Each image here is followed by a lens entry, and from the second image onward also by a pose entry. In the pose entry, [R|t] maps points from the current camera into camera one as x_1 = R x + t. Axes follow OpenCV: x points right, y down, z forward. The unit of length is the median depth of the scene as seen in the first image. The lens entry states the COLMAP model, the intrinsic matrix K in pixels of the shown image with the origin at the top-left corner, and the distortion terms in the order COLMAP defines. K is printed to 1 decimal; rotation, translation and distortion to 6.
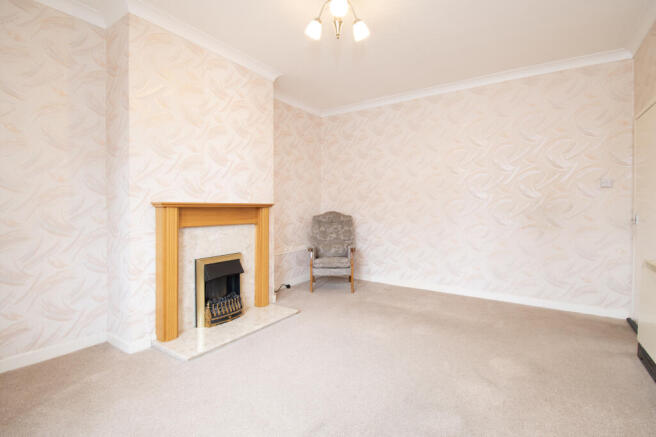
lens RADIAL K [[301.1, 0, 331.0], [0, 301.1, 213.5], [0, 0, 1]] dist [-0.001389, -0.000159]
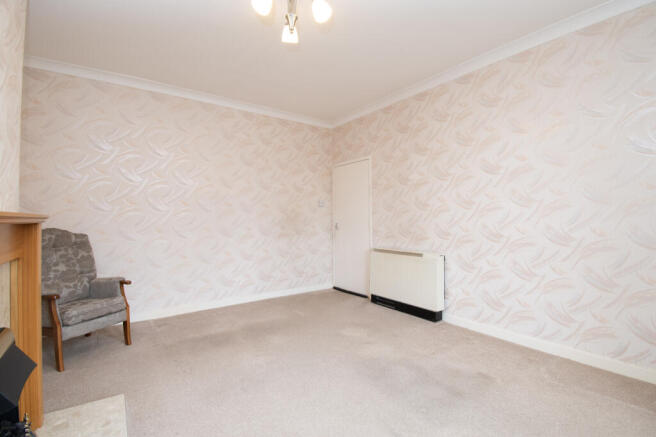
lens RADIAL K [[307.0, 0, 328.4], [0, 307.0, 218.2], [0, 0, 1]] dist [-0.000384, -0.000200]
pose [[0.346872, 0.000318, 0.937912, -0.333156], [0.023006, 0.999696, -0.008847, -0.007606], [-0.937630, 0.024647, 0.346760, 0.242149]]
